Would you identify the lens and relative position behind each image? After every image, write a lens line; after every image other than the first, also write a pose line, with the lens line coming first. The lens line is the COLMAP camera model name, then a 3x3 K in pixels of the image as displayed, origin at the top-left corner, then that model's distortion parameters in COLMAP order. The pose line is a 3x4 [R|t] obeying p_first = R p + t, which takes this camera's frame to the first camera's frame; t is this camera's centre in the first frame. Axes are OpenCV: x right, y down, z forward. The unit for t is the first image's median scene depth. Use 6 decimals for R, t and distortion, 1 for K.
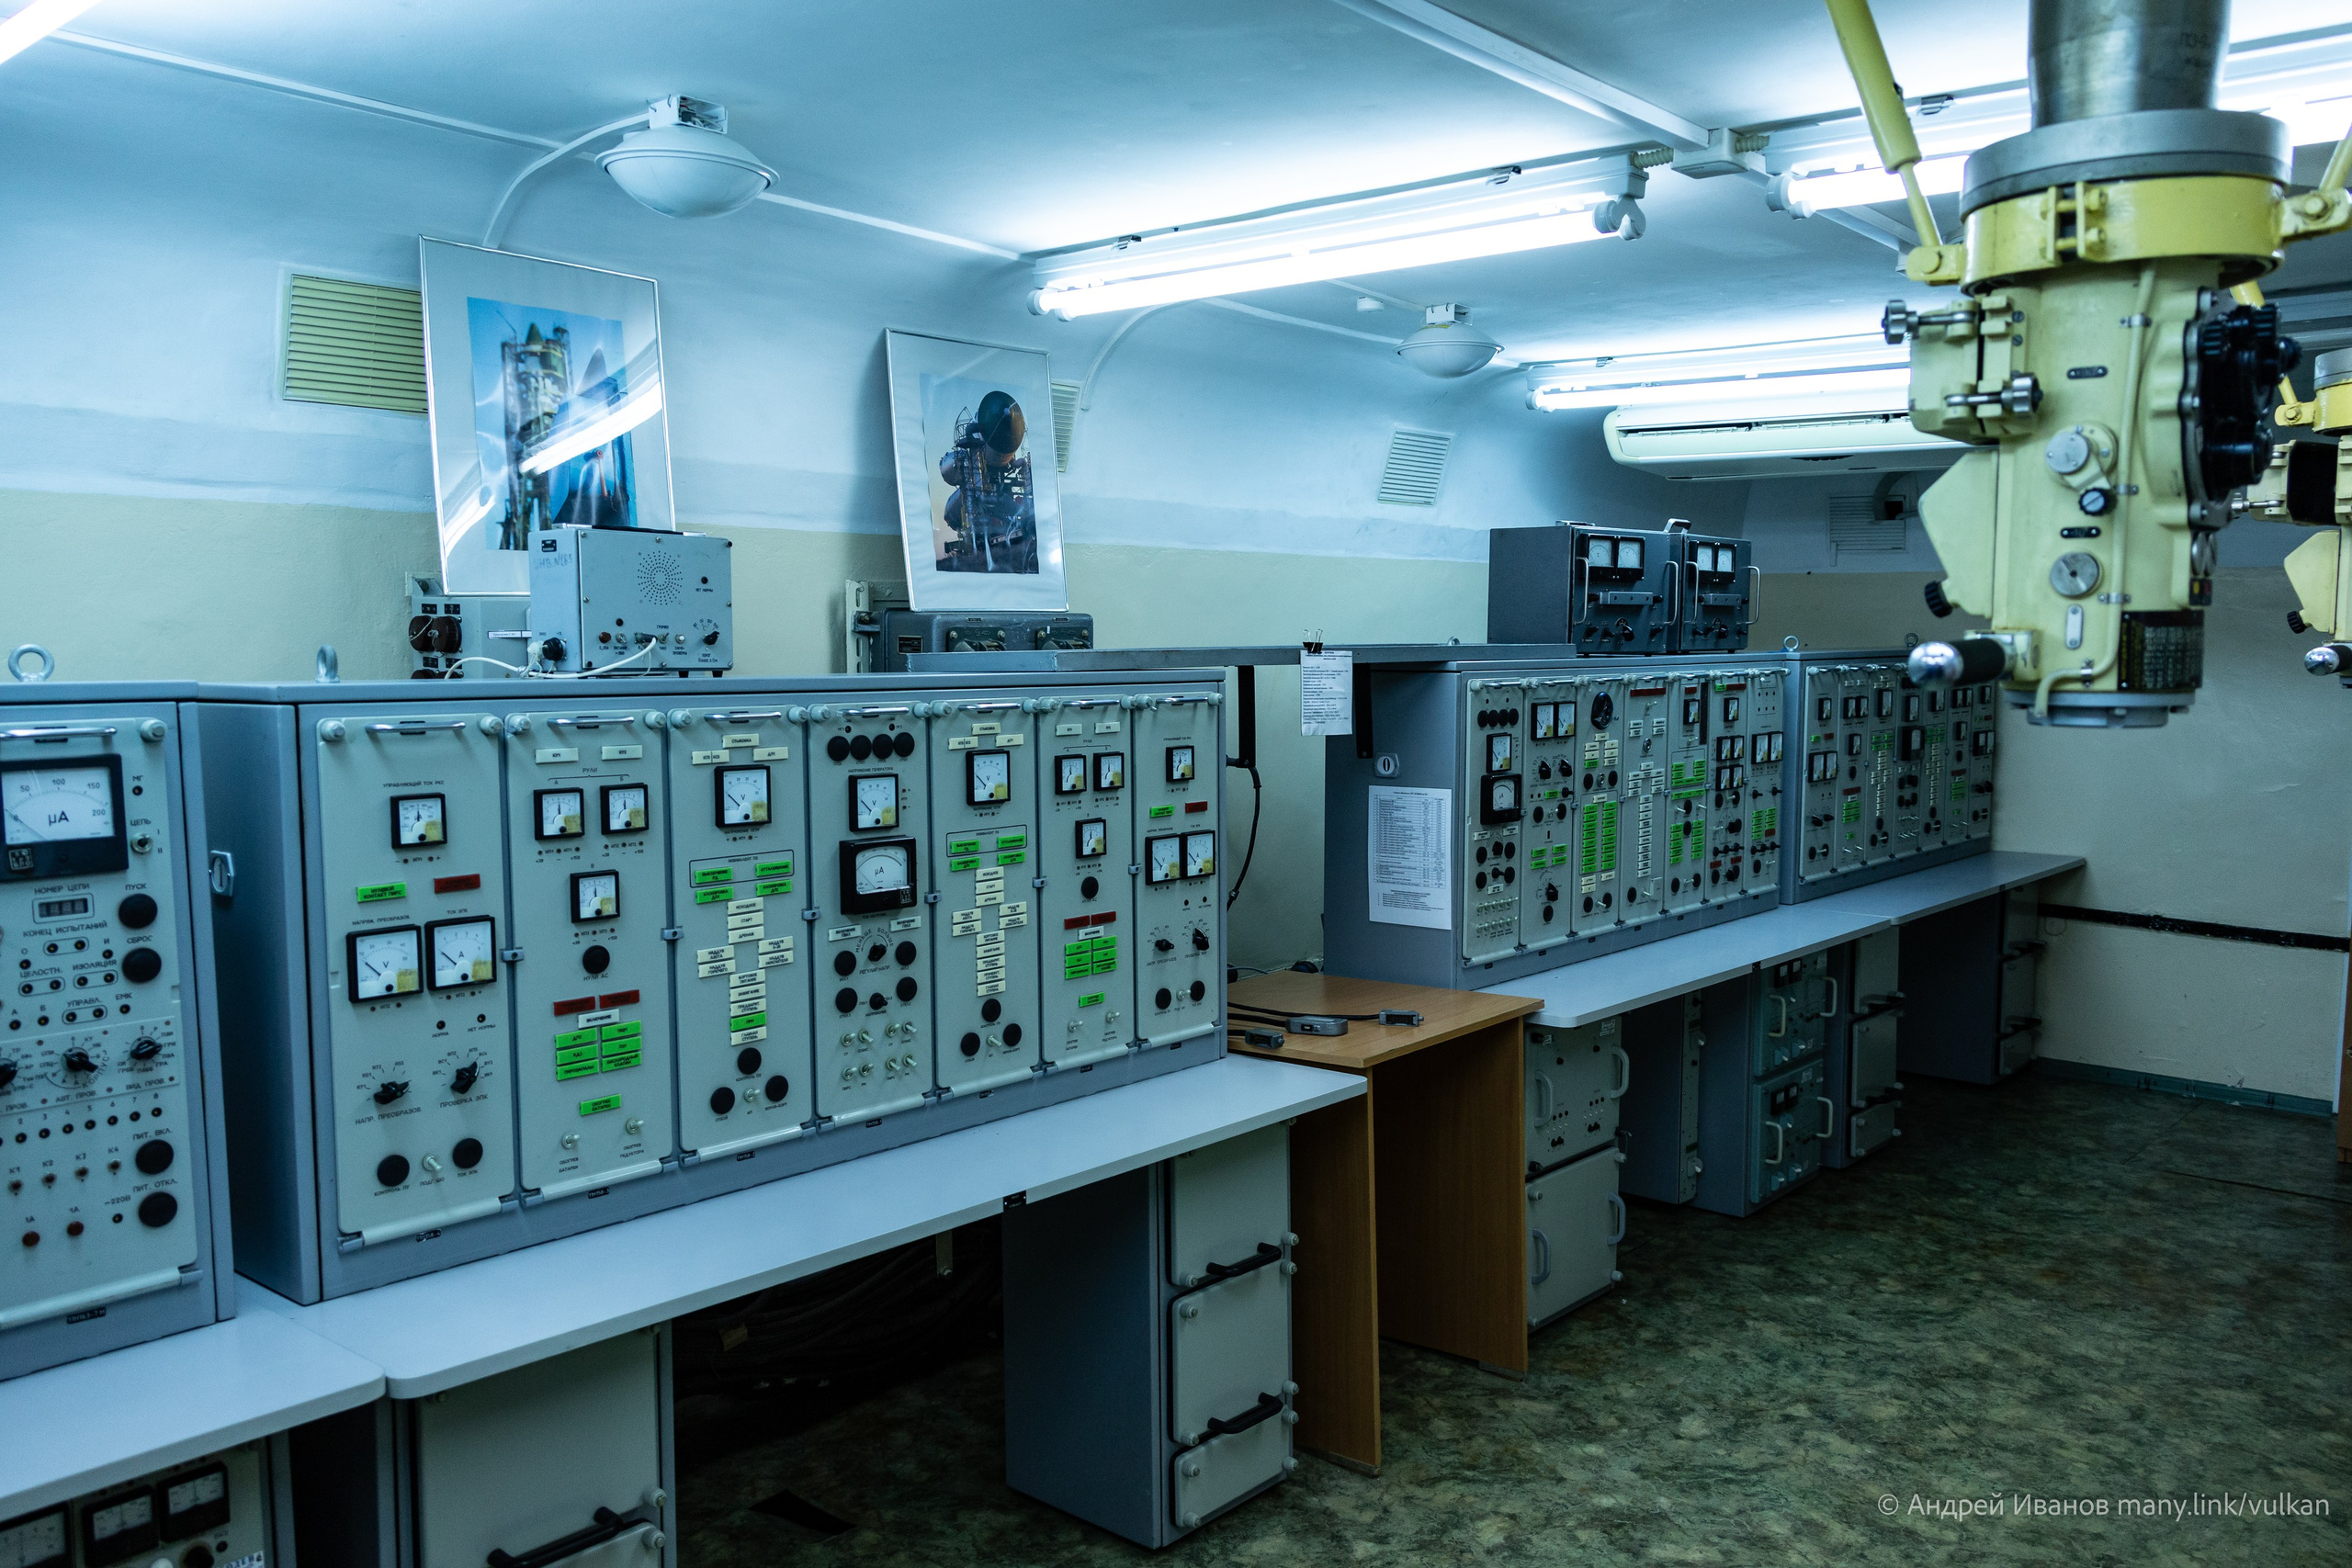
lens RADIAL K [[1862.9, 0, 1172.8], [0, 1862.9, 796.1], [0, 0, 1]] dist [0.067109, -0.075169]
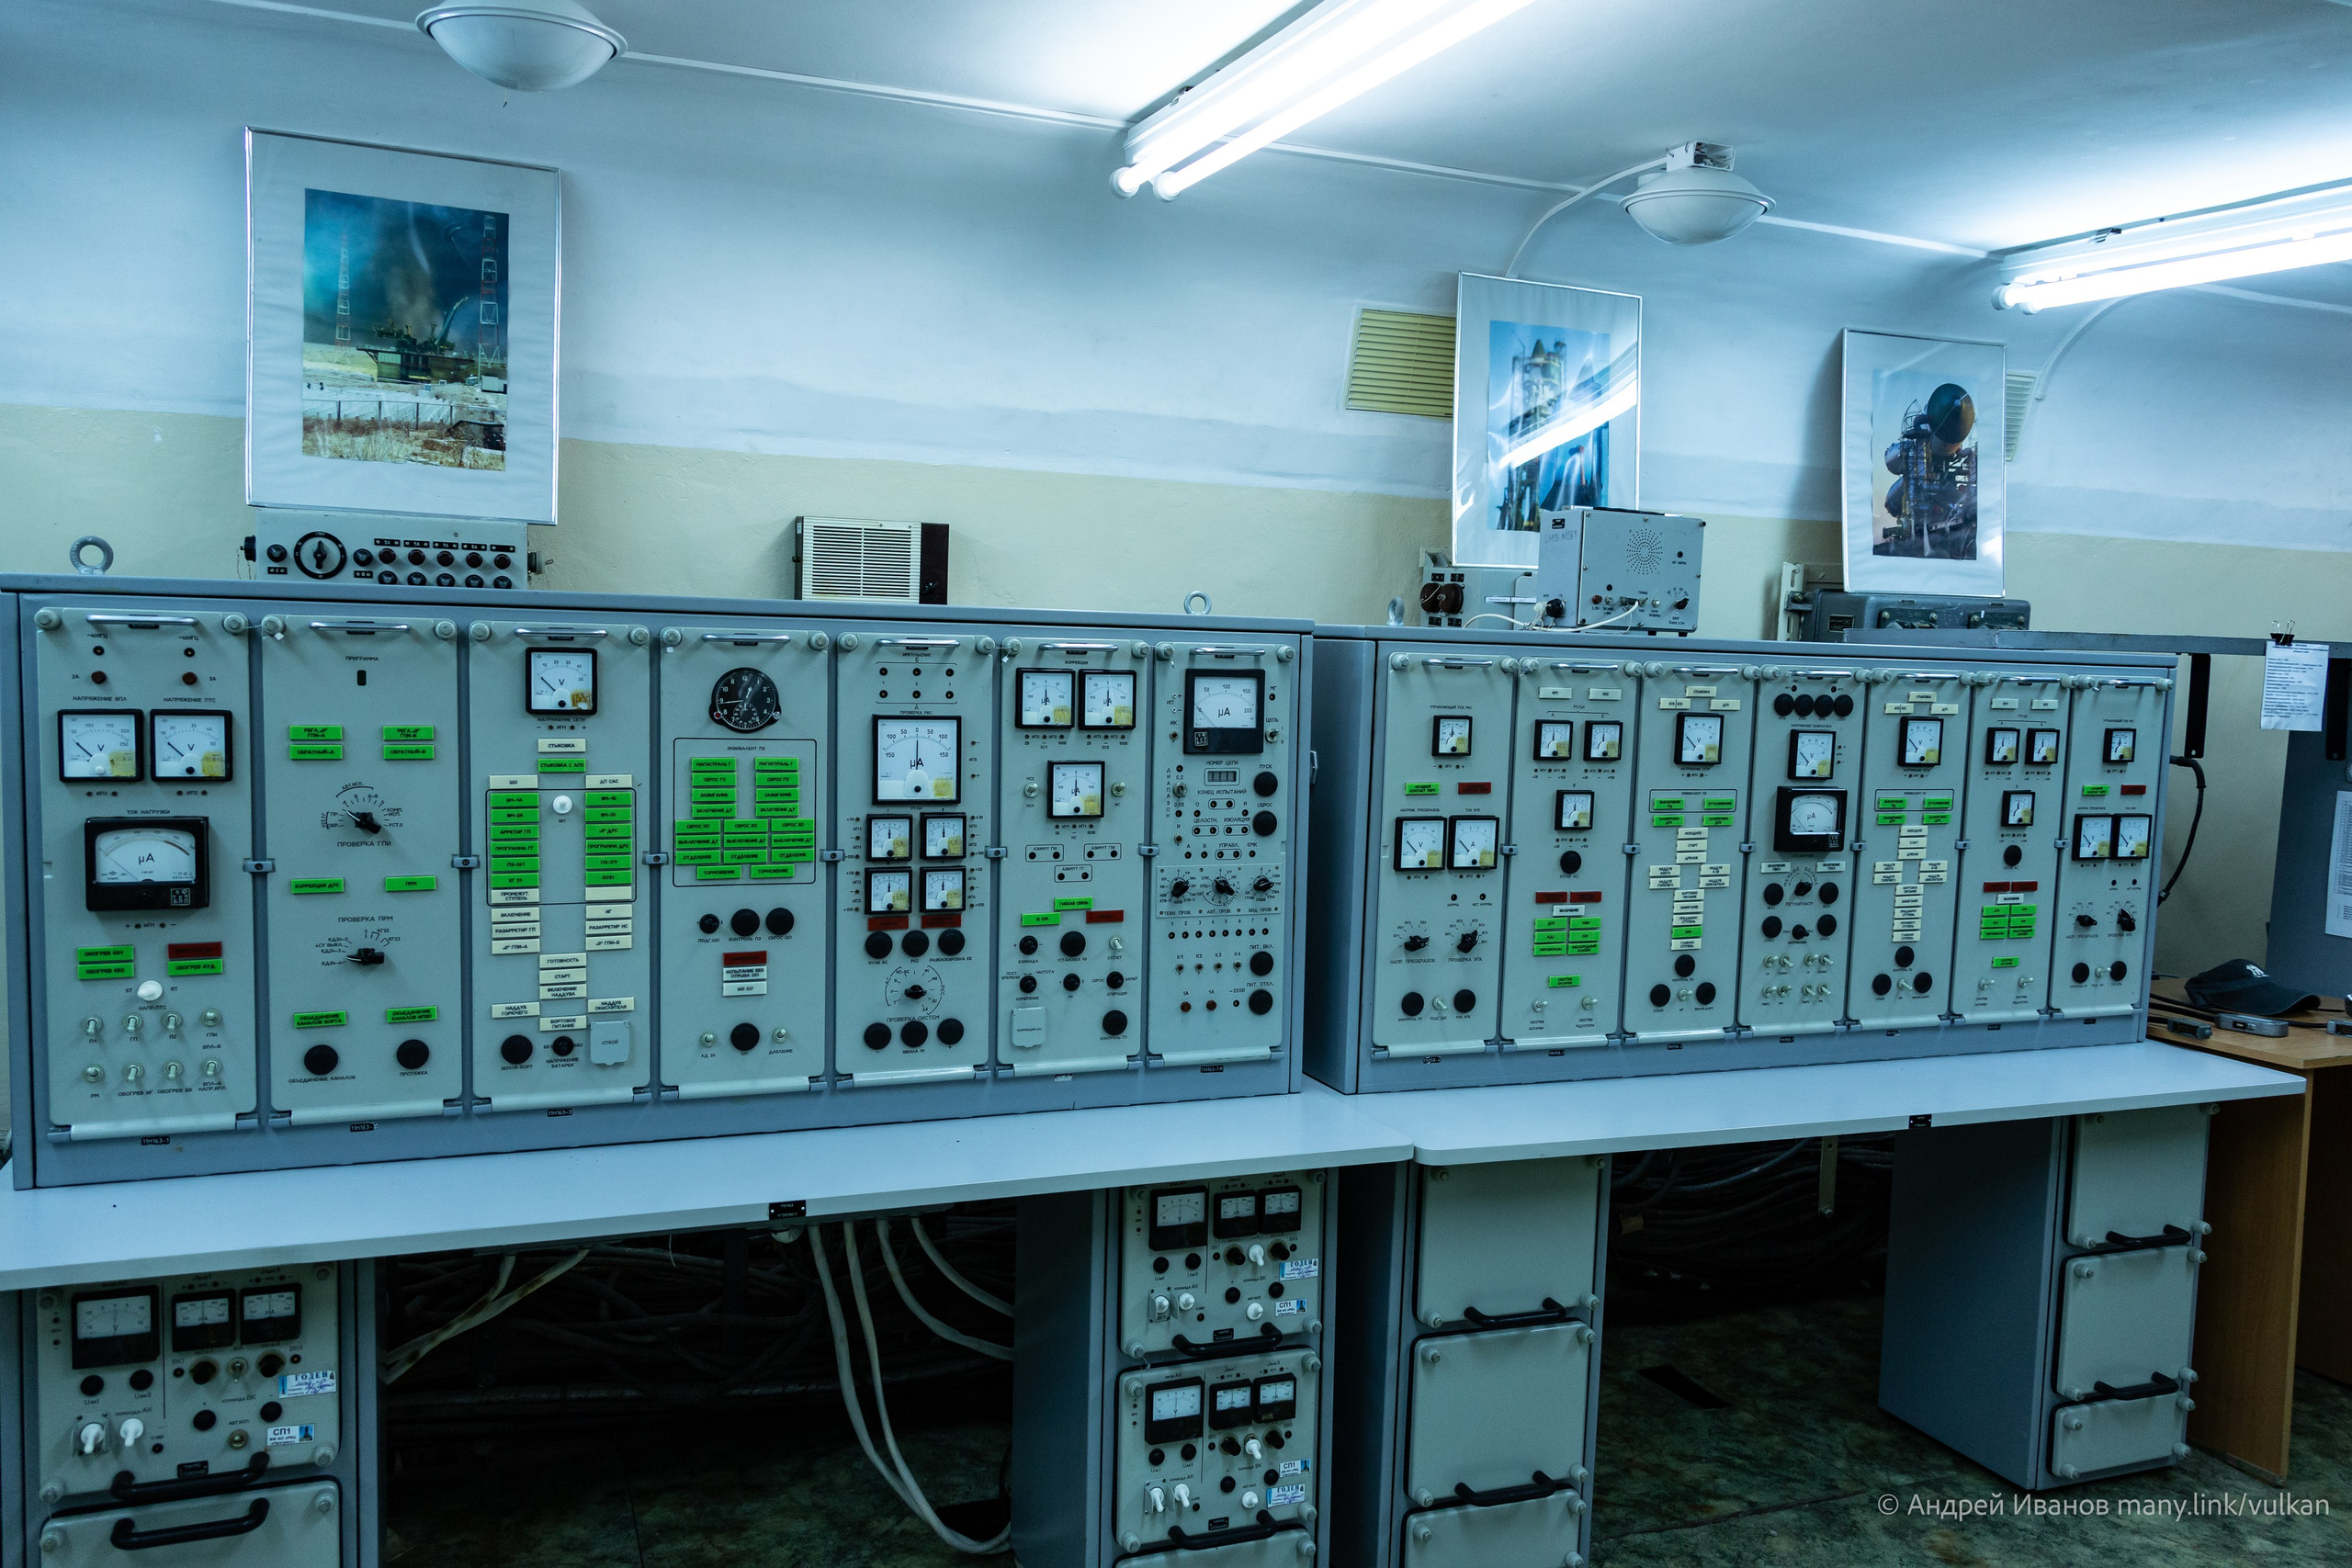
lens RADIAL K [[1861.5, 0, 1152.2], [0, 1861.5, 807.4], [0, 0, 1]] dist [0.047711, -0.053493]
pose [[0.893200, 0.078667, -0.442725, -0.012190], [-0.075166, 0.996845, 0.025481, 0.032885], [0.443333, 0.010518, 0.896295, -0.170241]]
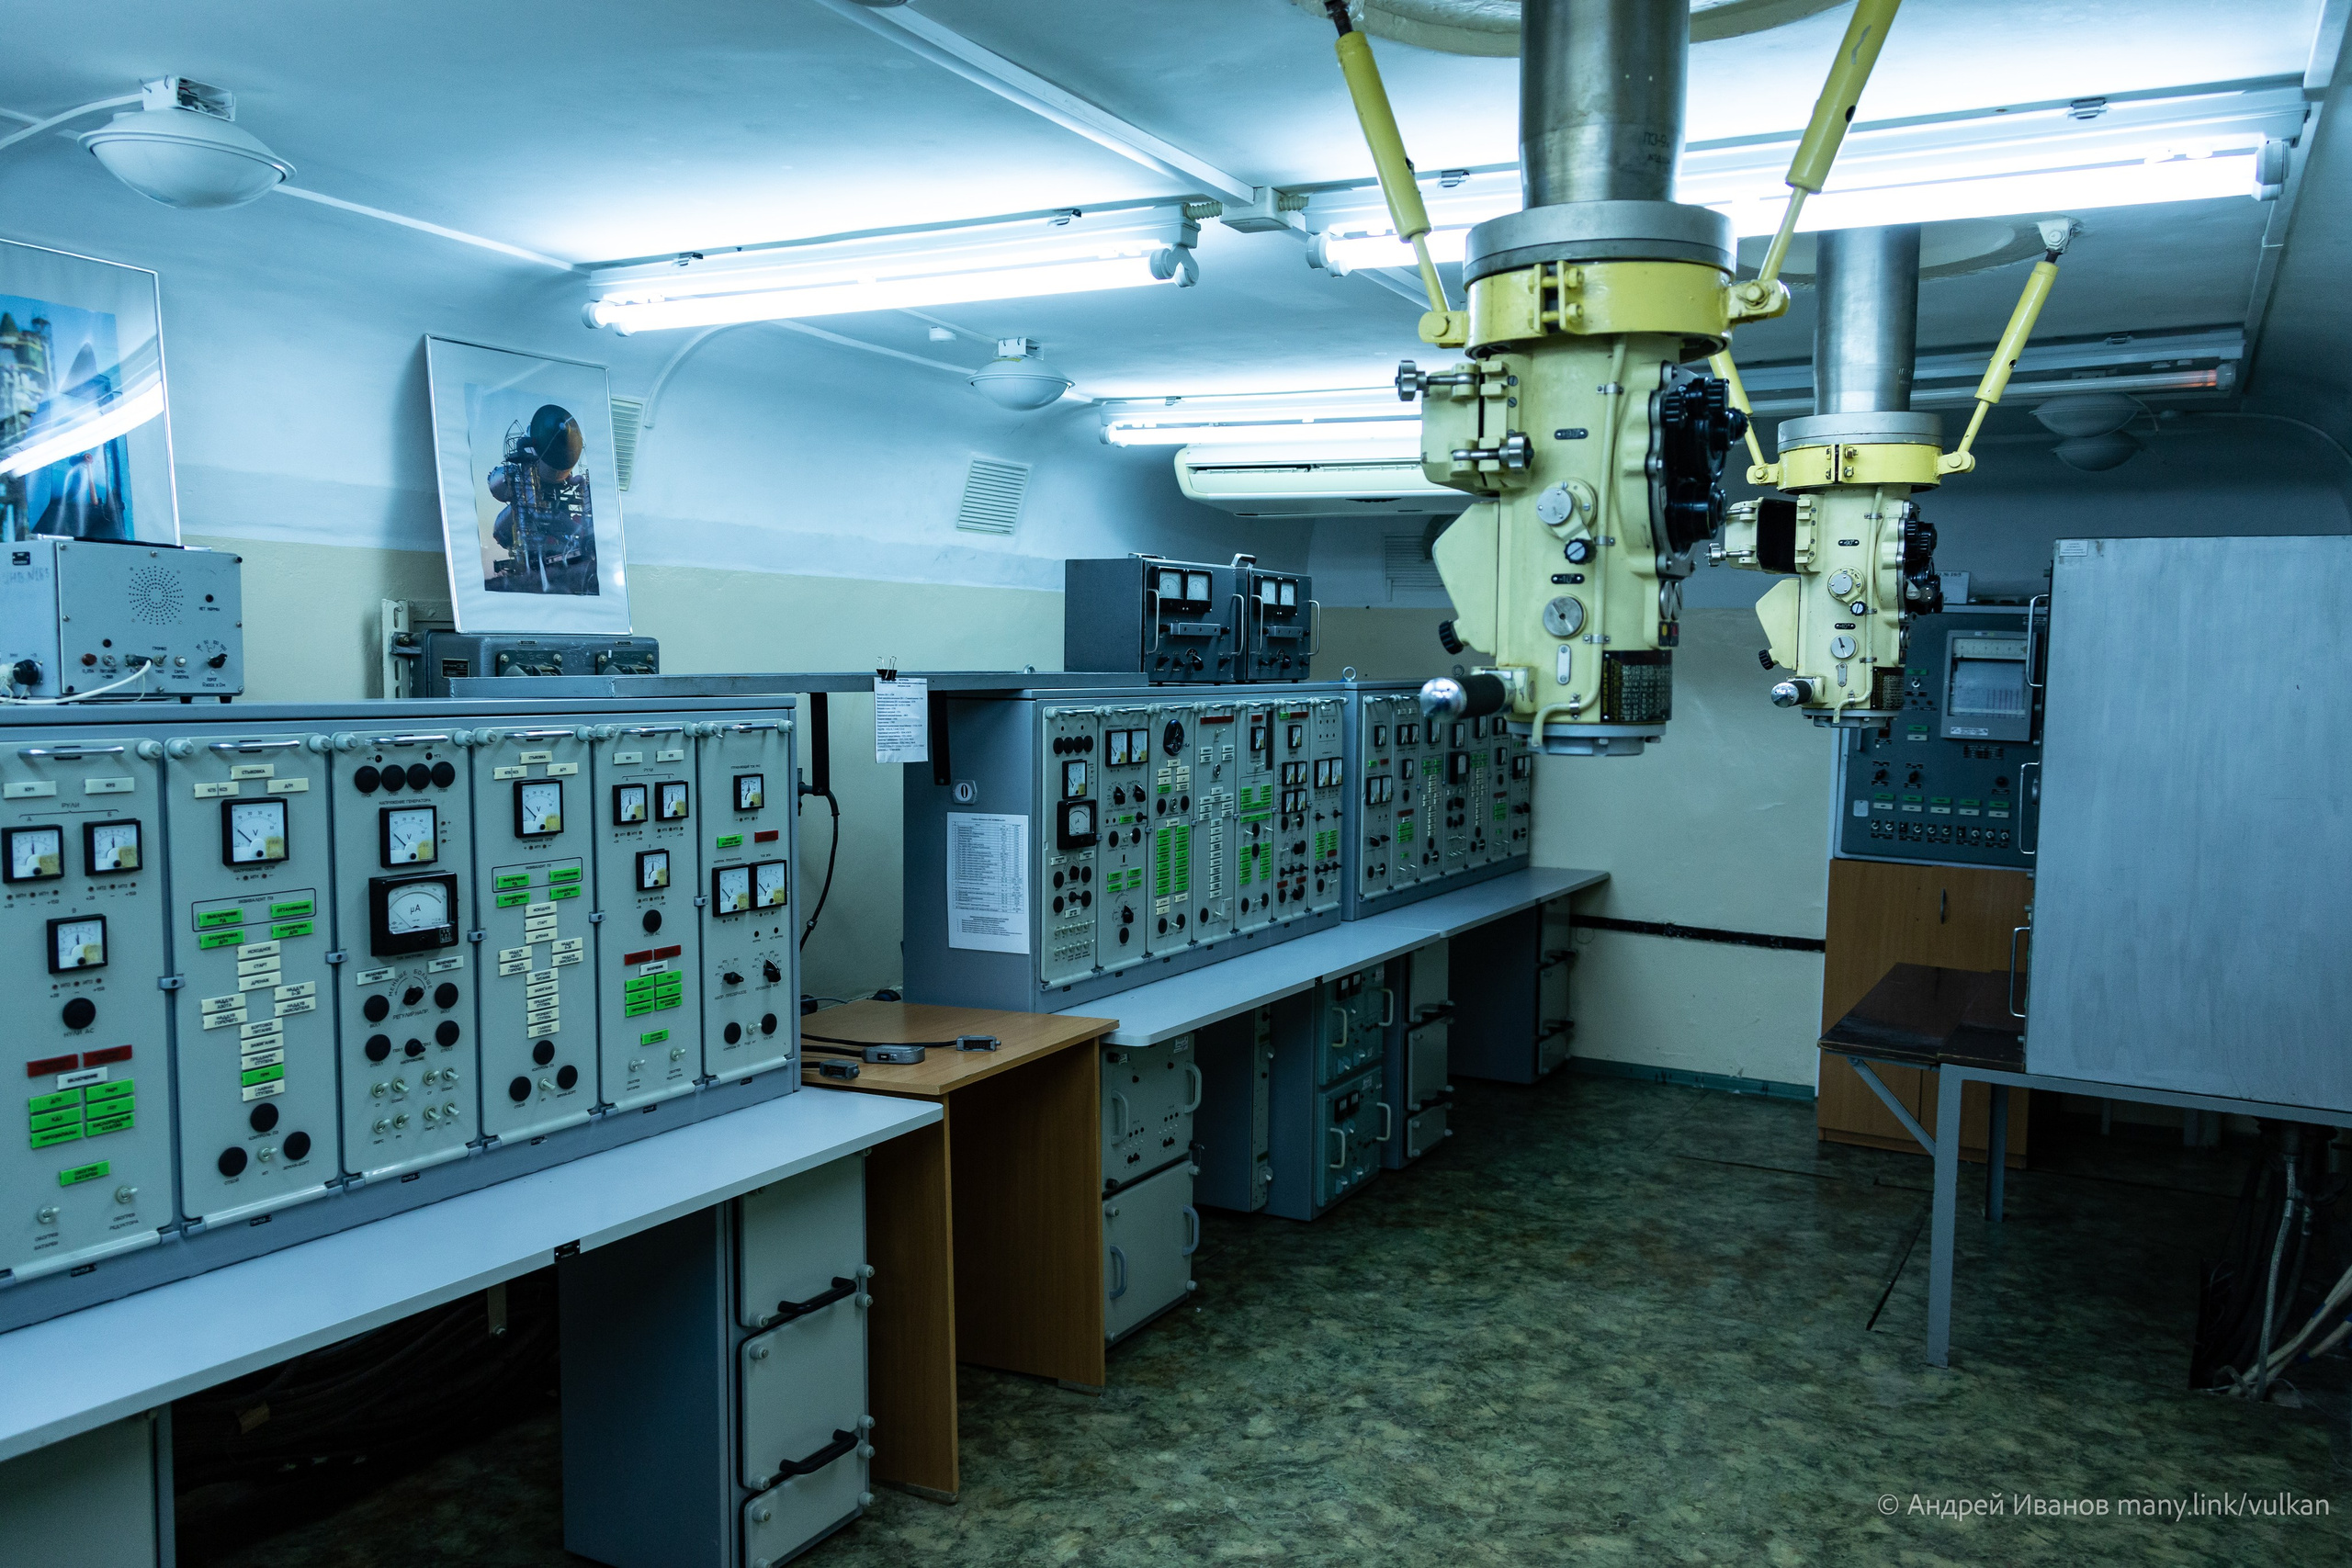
lens RADIAL K [[1862.9, 0, 1172.8], [0, 1862.9, 796.1], [0, 0, 1]] dist [0.067109, -0.075169]
pose [[0.976666, -0.007639, 0.214627, 0.011807], [0.010523, 0.999869, -0.012297, -0.001053], [-0.214505, 0.014269, 0.976619, -0.008716]]
